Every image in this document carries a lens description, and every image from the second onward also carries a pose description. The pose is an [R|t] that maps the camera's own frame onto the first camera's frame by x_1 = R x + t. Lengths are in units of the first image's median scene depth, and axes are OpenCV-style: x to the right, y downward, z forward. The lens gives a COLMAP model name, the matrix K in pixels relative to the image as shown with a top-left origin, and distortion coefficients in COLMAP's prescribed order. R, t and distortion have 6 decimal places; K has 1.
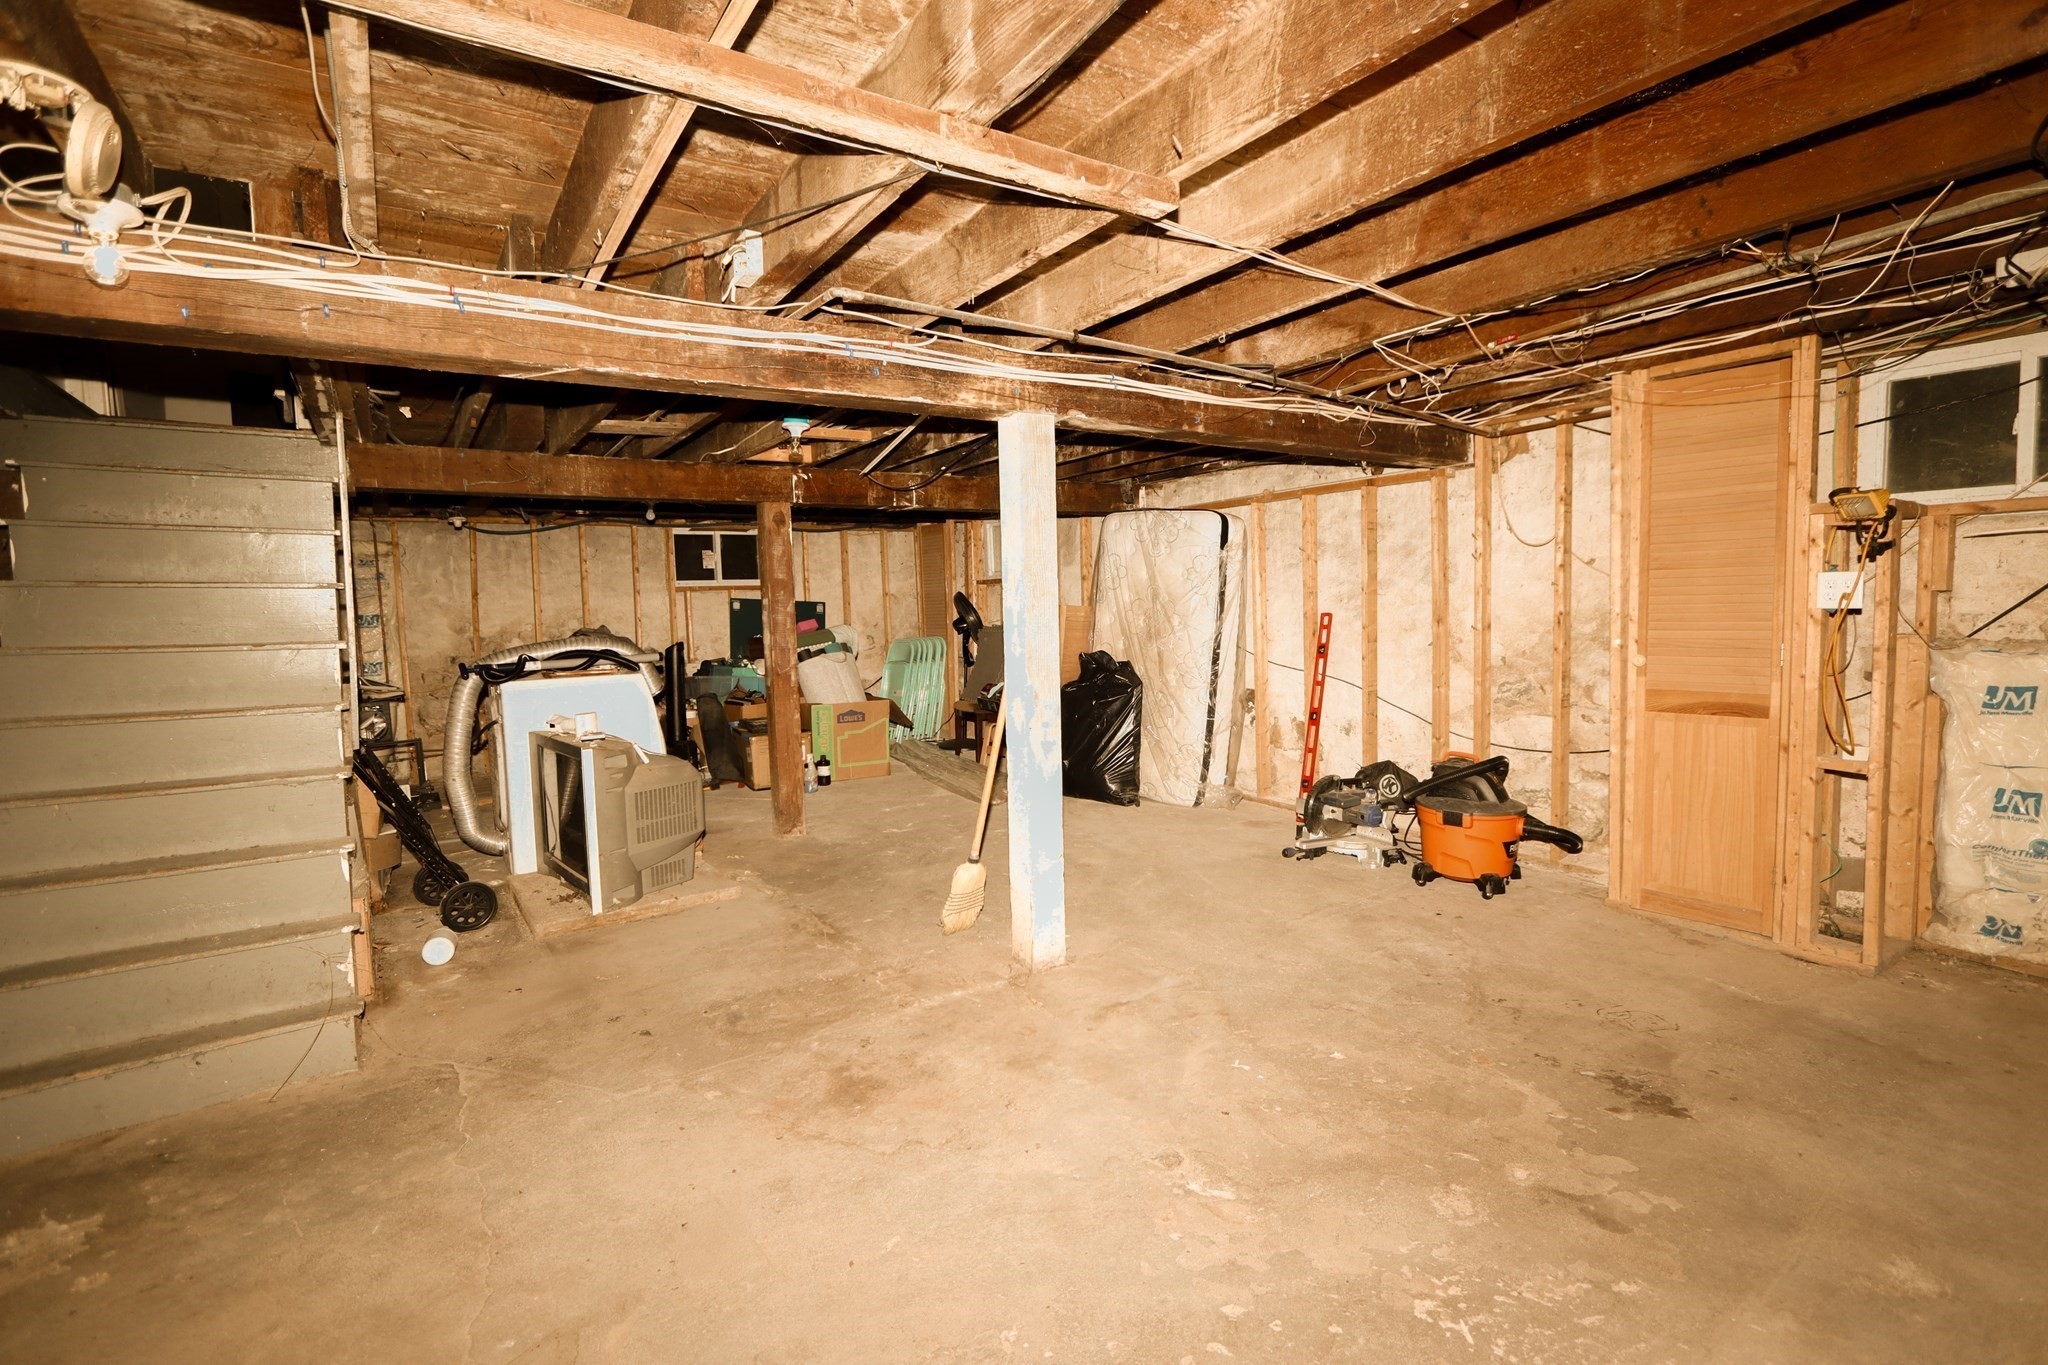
lens RADIAL K [[944.4, 0, 1048.2], [0, 944.4, 681.0], [0, 0, 1]] dist [-0.013663, 0.000050]
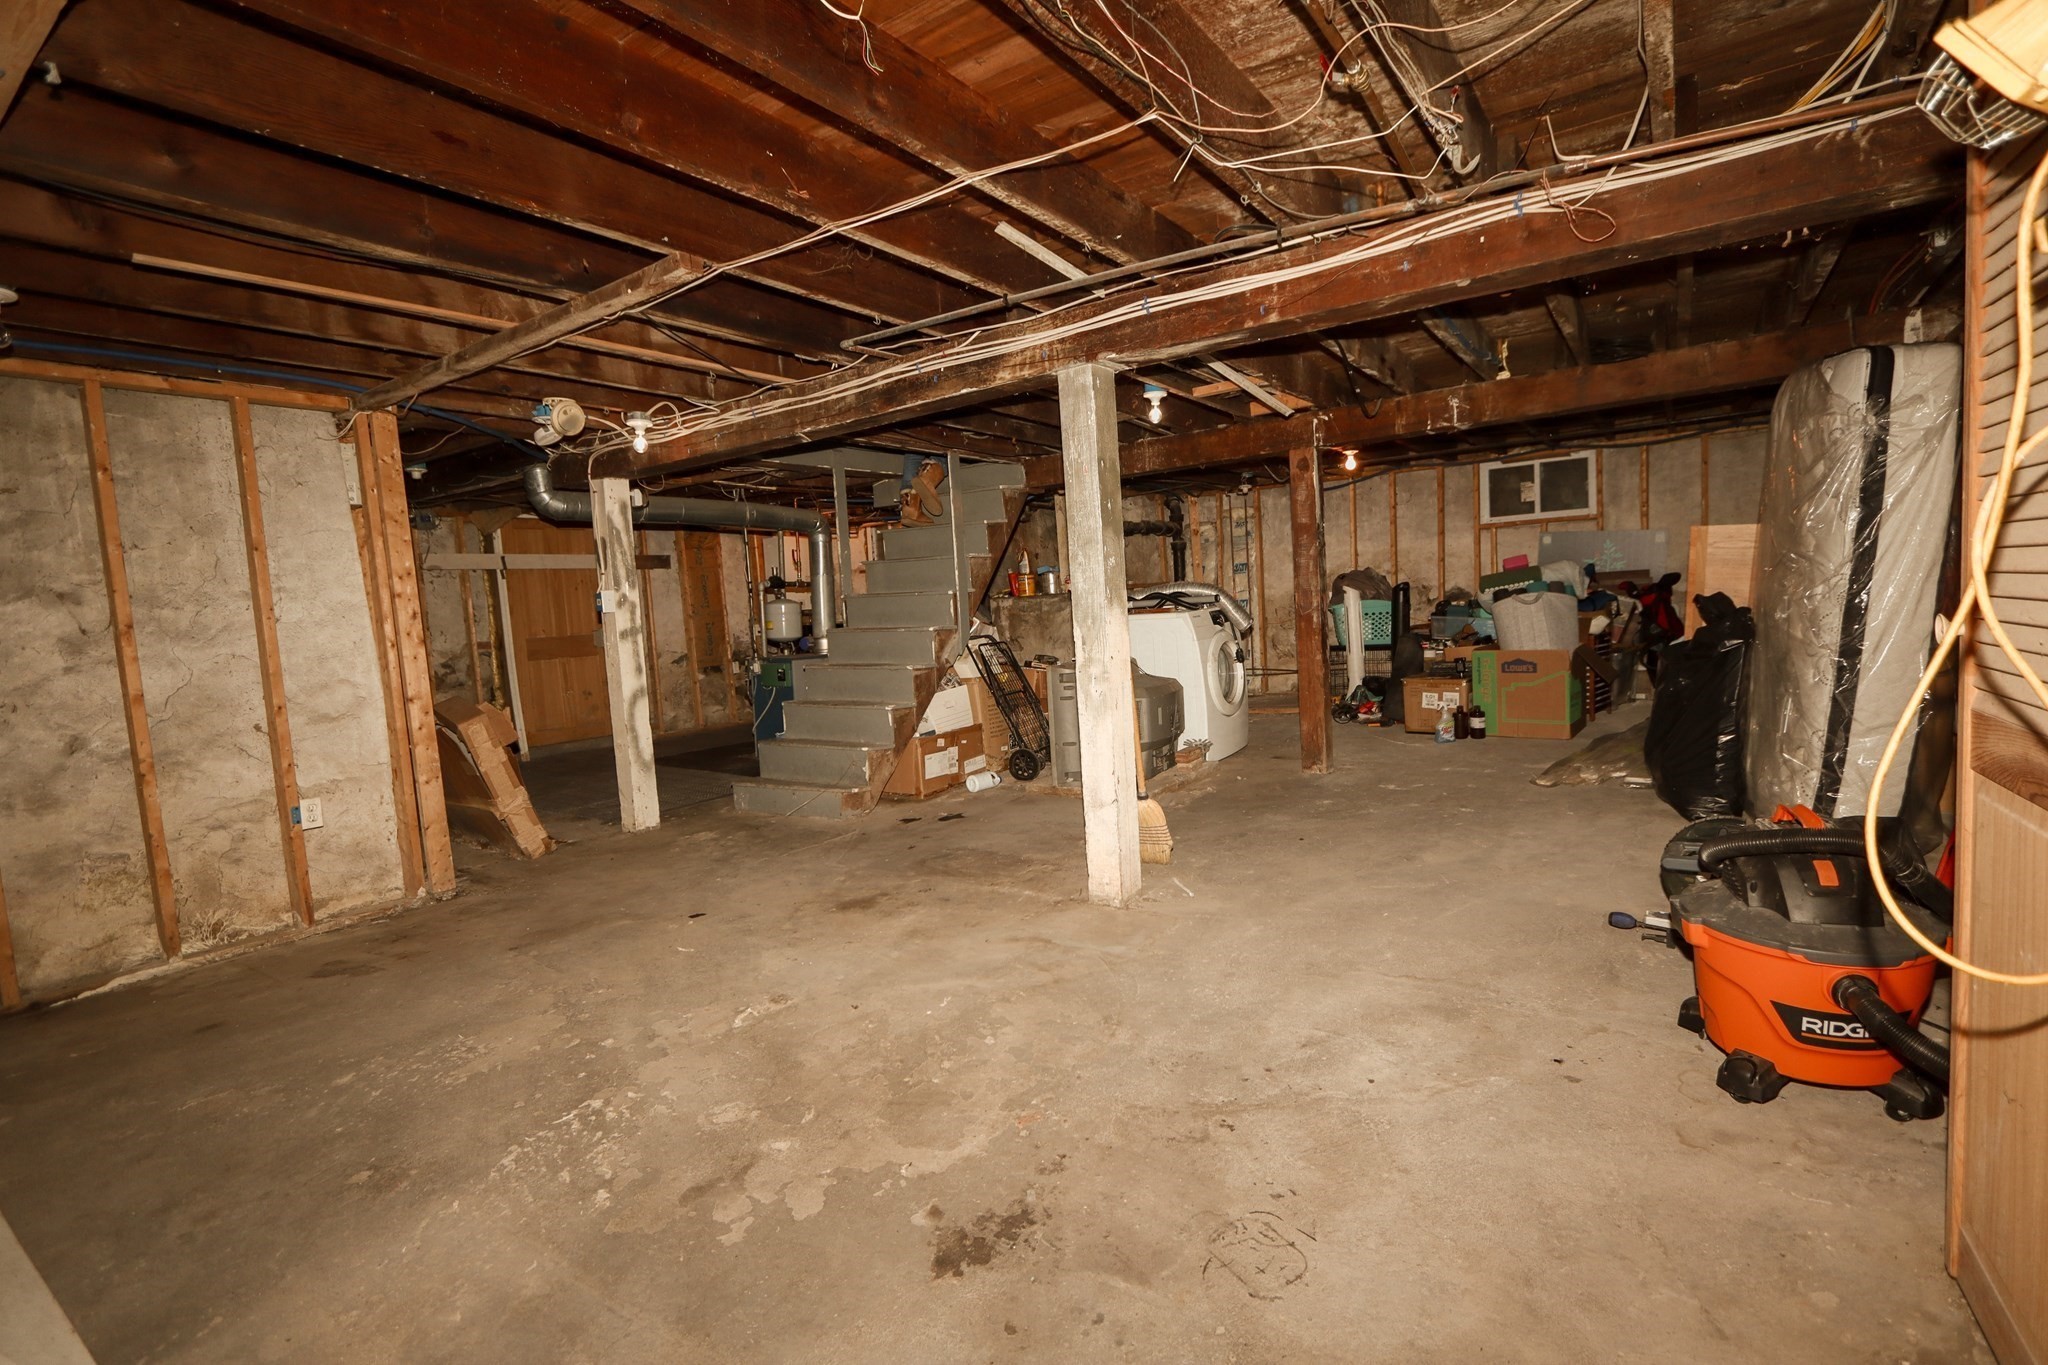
lens RADIAL K [[944.4, 0, 1048.2], [0, 944.4, 681.0], [0, 0, 1]] dist [-0.013663, 0.000050]
pose [[0.355516, 0.087246, -0.930589, 1.050454], [-0.021902, 0.996138, 0.085024, -0.031343], [0.934413, -0.009845, 0.356054, 0.655557]]
